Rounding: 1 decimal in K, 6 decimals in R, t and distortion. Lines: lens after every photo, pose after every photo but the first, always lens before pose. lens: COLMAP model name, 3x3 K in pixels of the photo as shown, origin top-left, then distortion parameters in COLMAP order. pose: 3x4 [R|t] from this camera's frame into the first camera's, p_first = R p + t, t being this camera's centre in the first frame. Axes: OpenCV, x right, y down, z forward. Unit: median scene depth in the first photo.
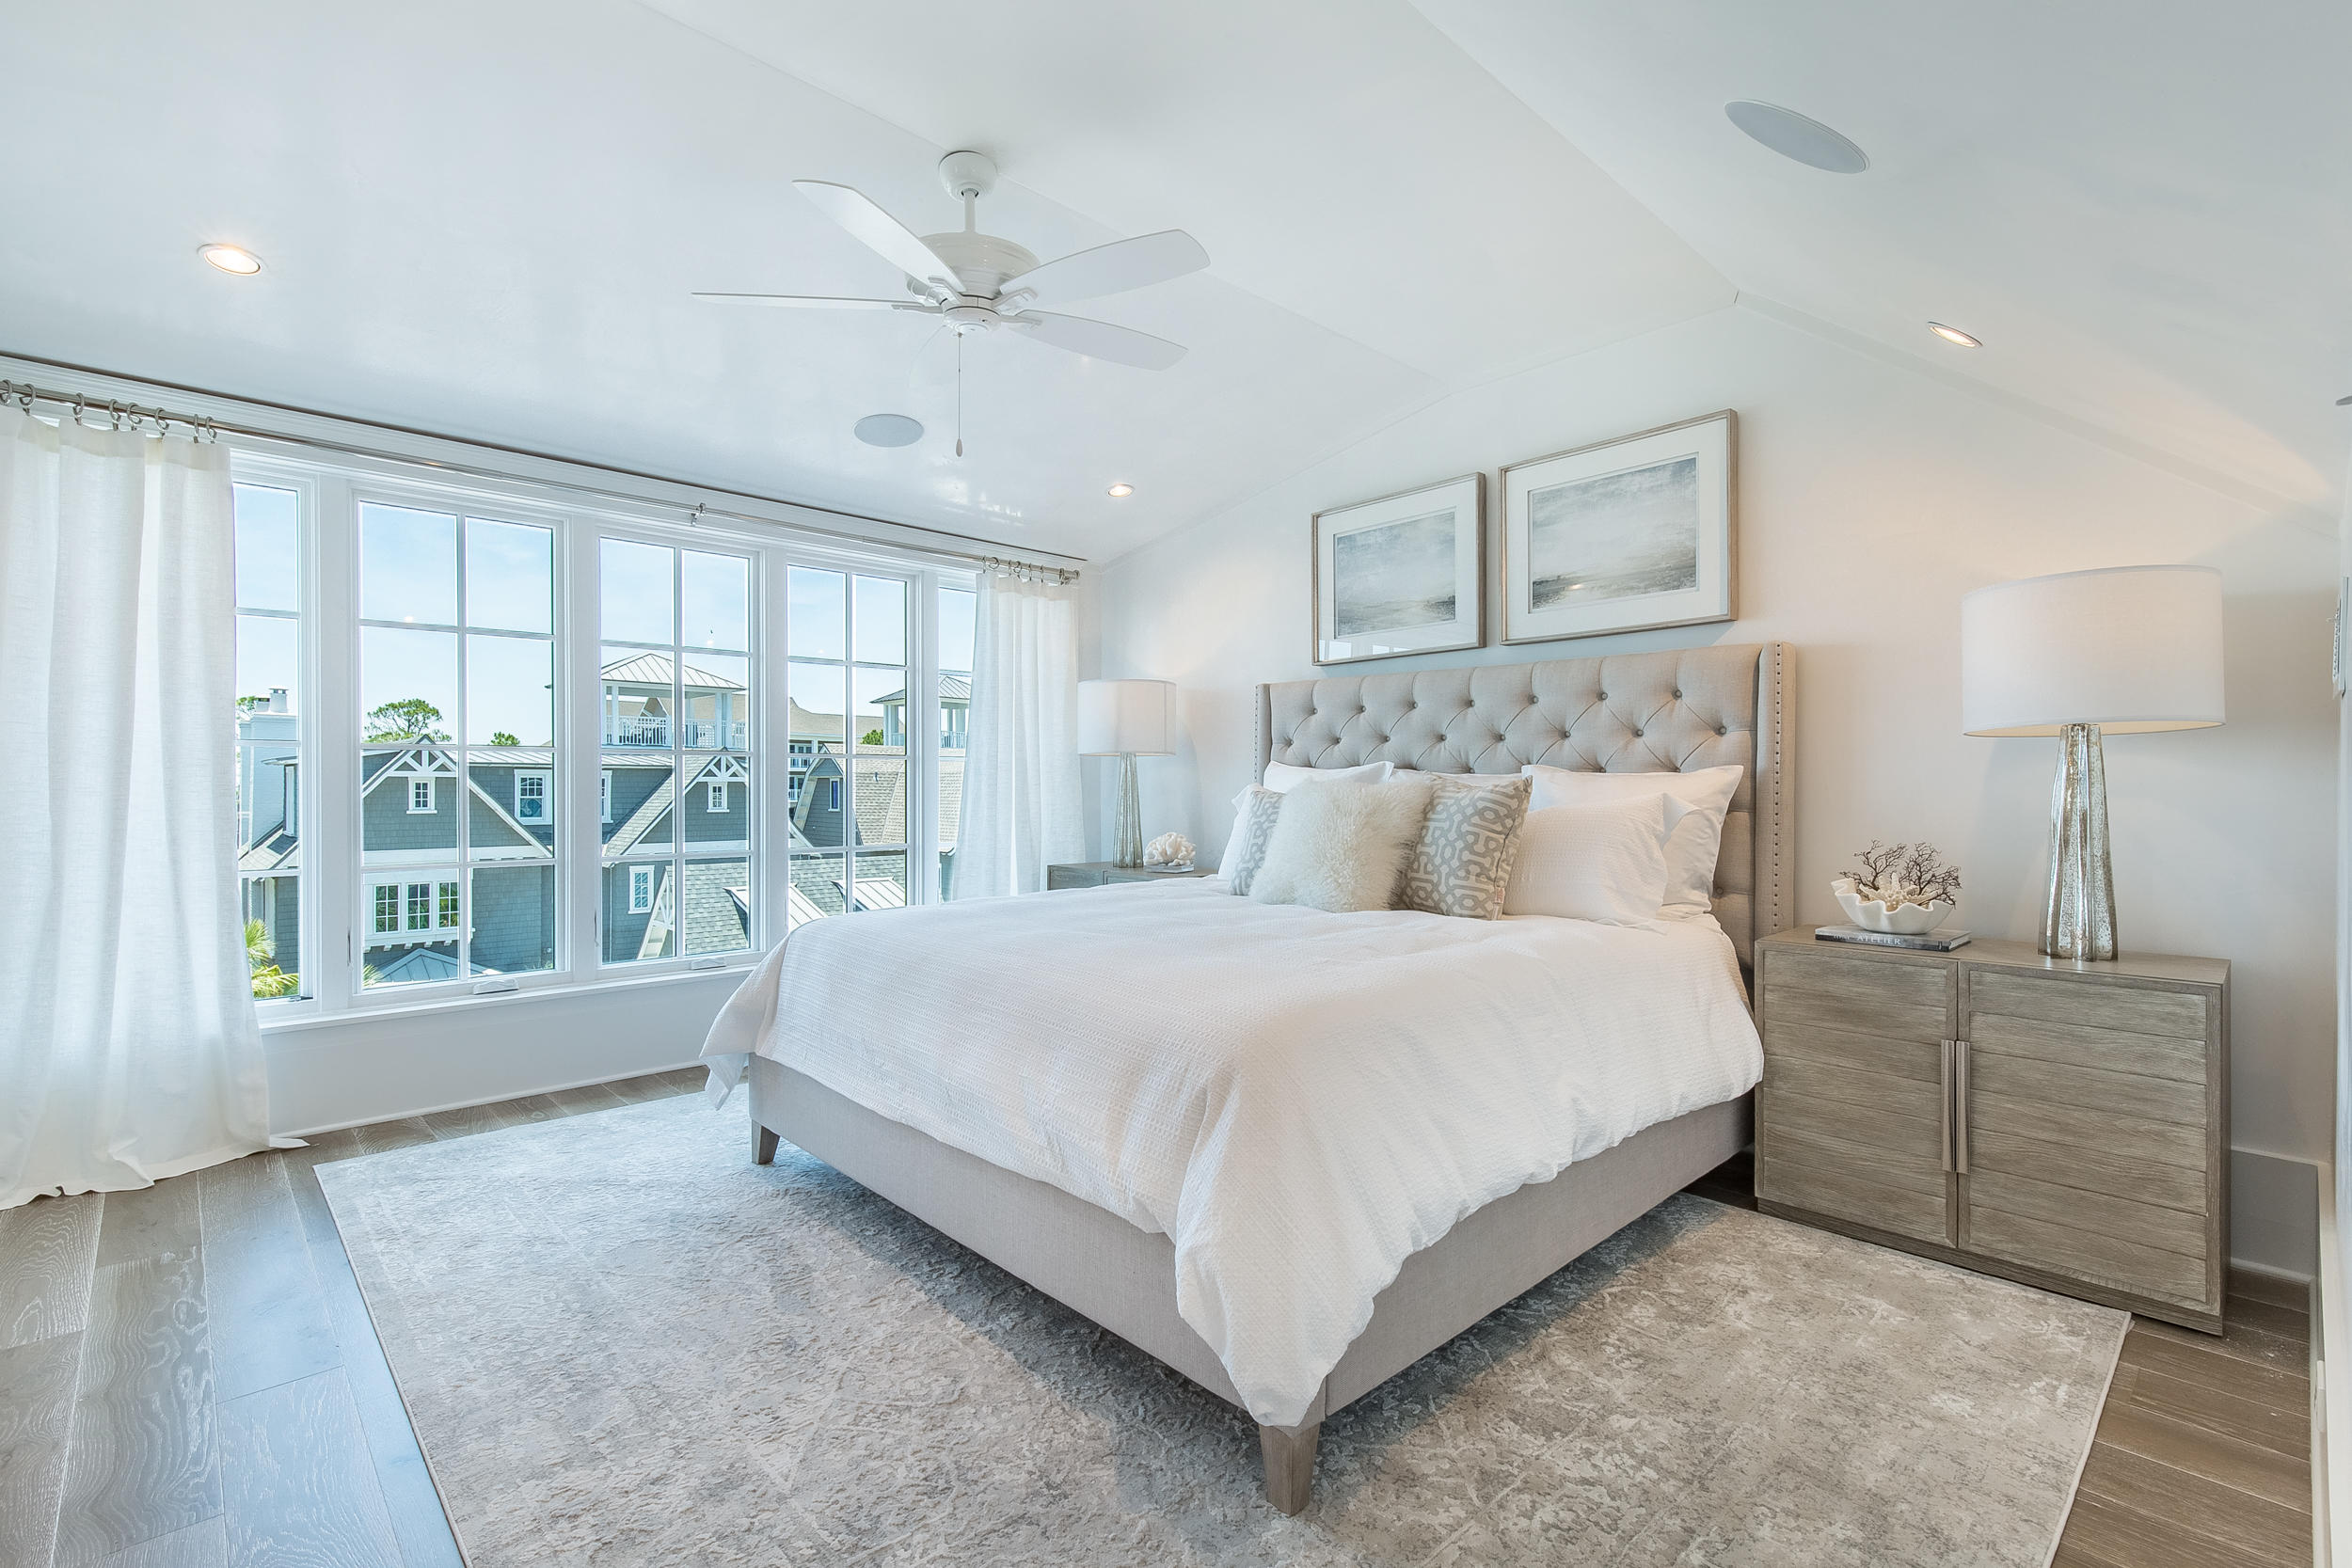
lens RADIAL K [[1090.5, 0, 1179.0], [0, 1090.5, 777.4], [0, 0, 1]] dist [-0.000749, -0.000170]
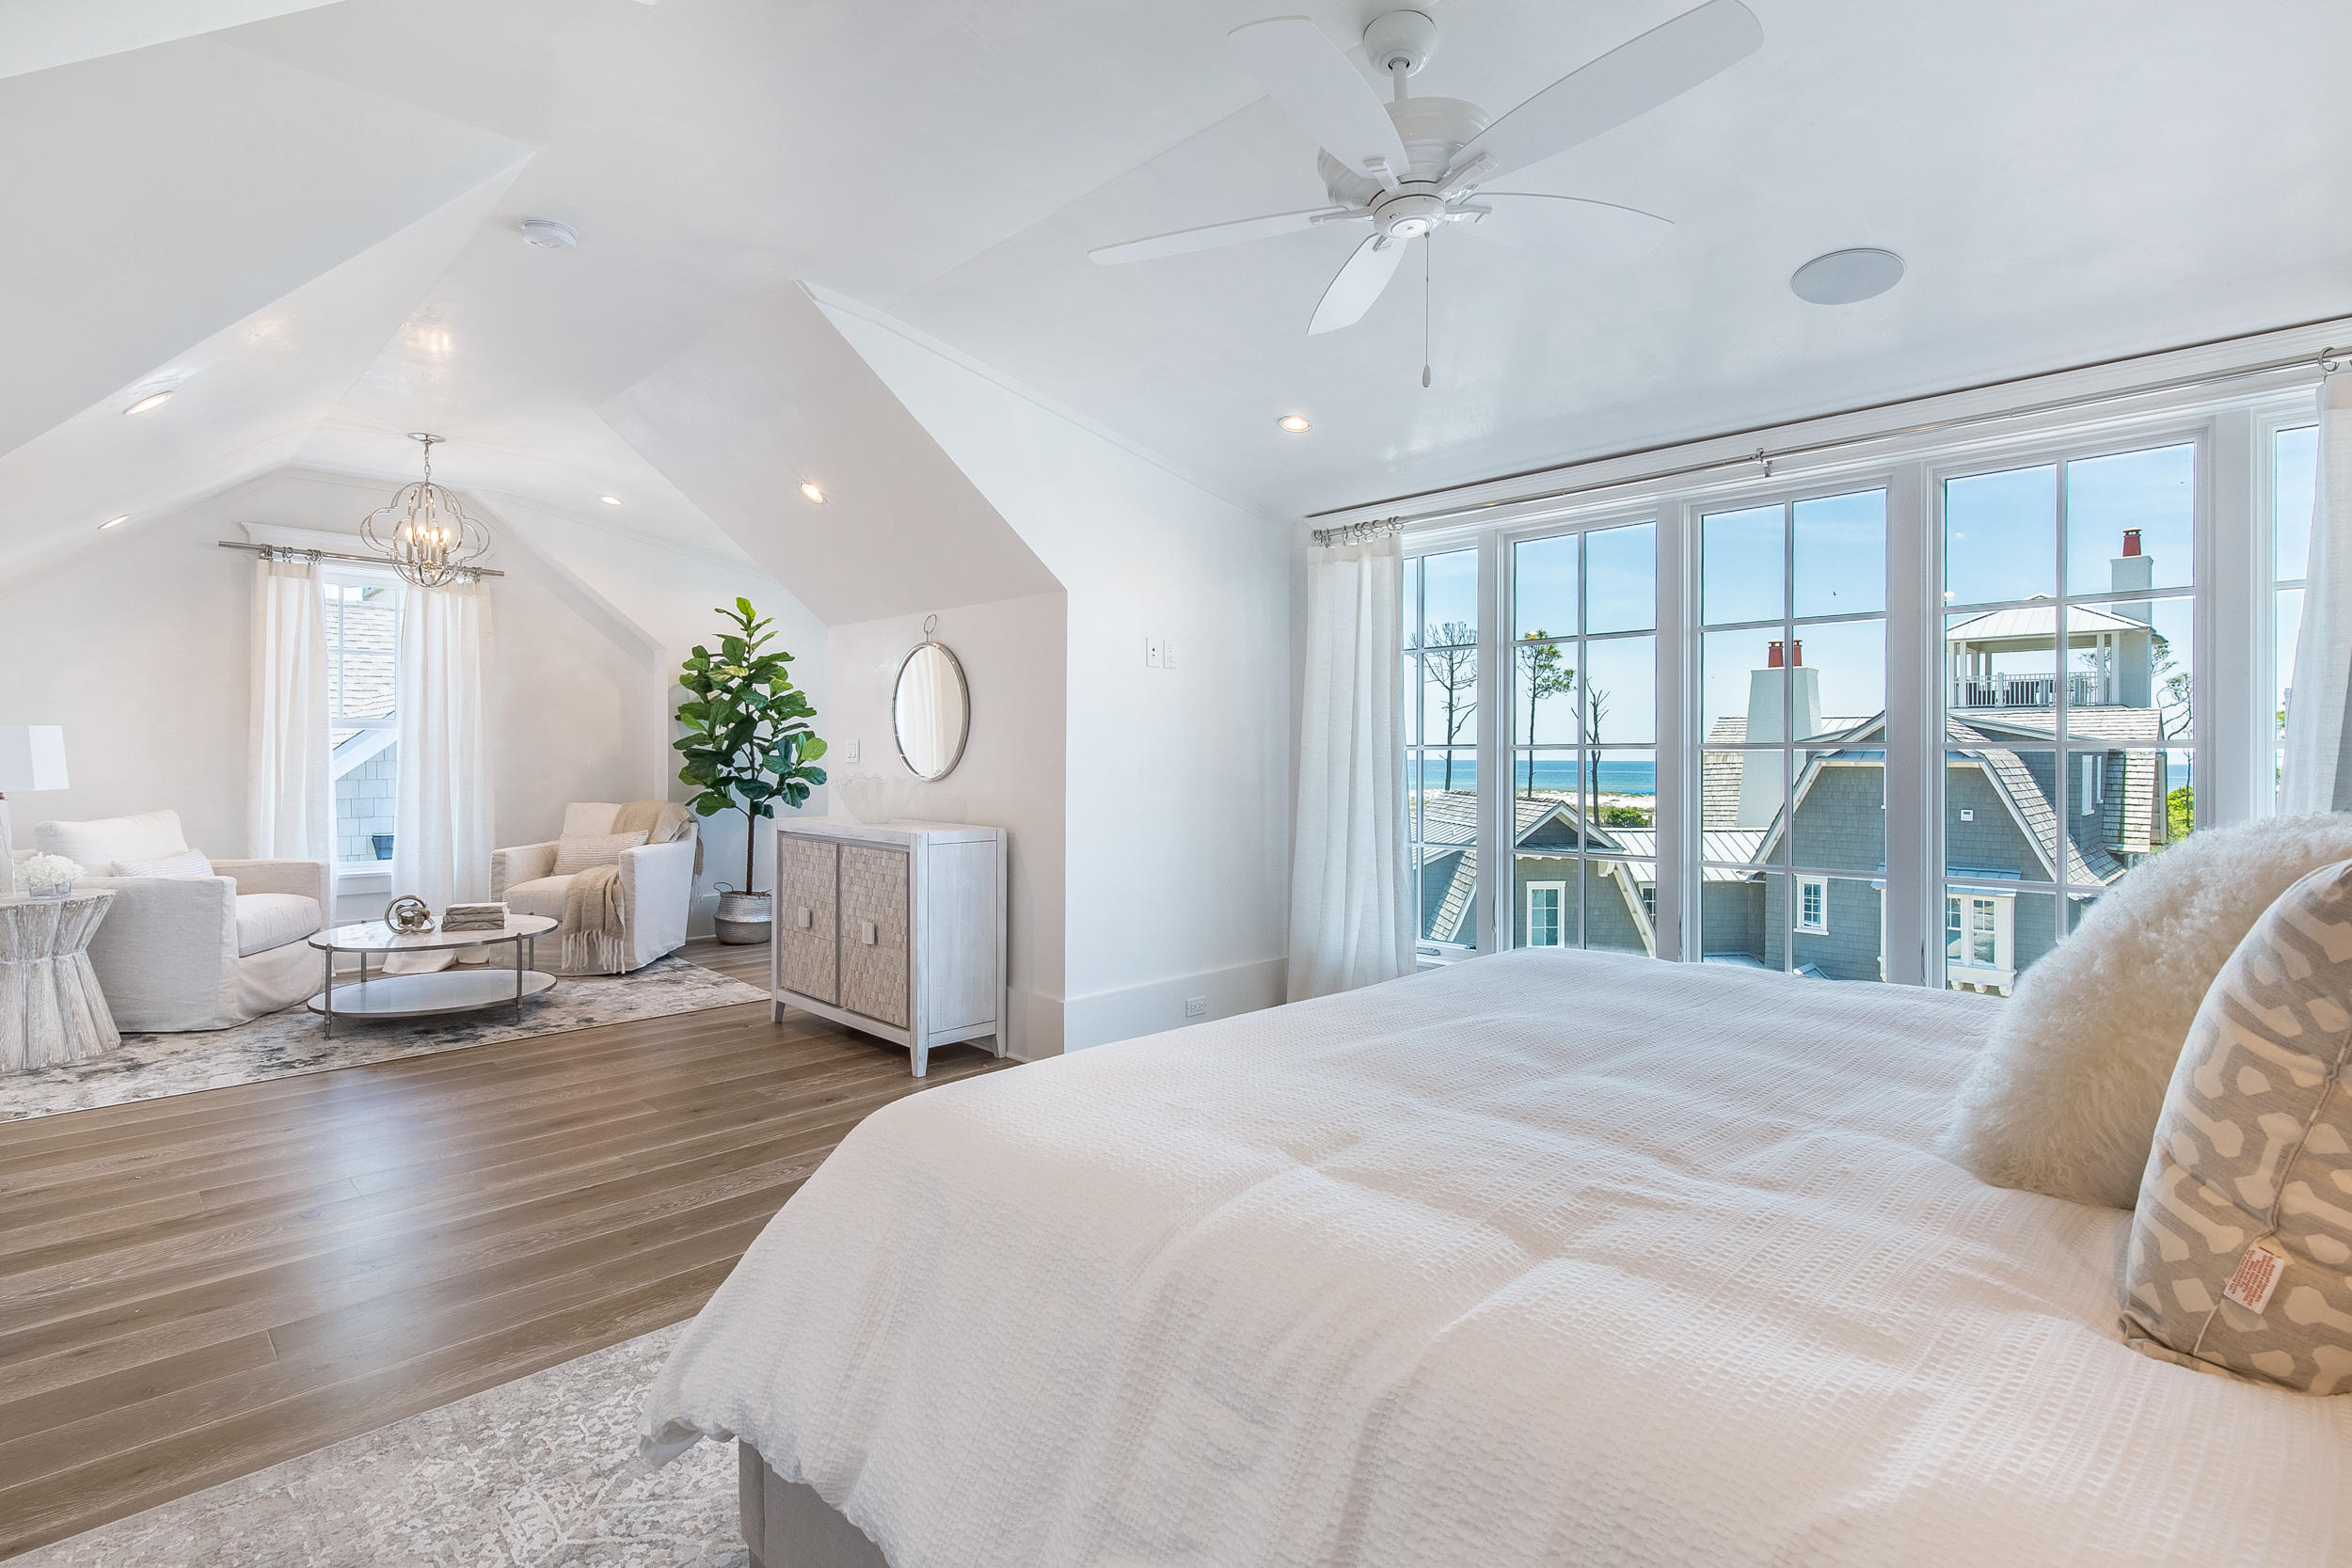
lens RADIAL K [[1111.8, 0, 1214.8], [0, 1111.8, 757.5], [0, 0, 1]] dist [0.011131, -0.000527]
pose [[0.069136, -0.002231, -0.997605, 0.489175], [0.003358, 0.999992, -0.002004, -0.017722], [0.997602, -0.003211, 0.069143, 0.641108]]
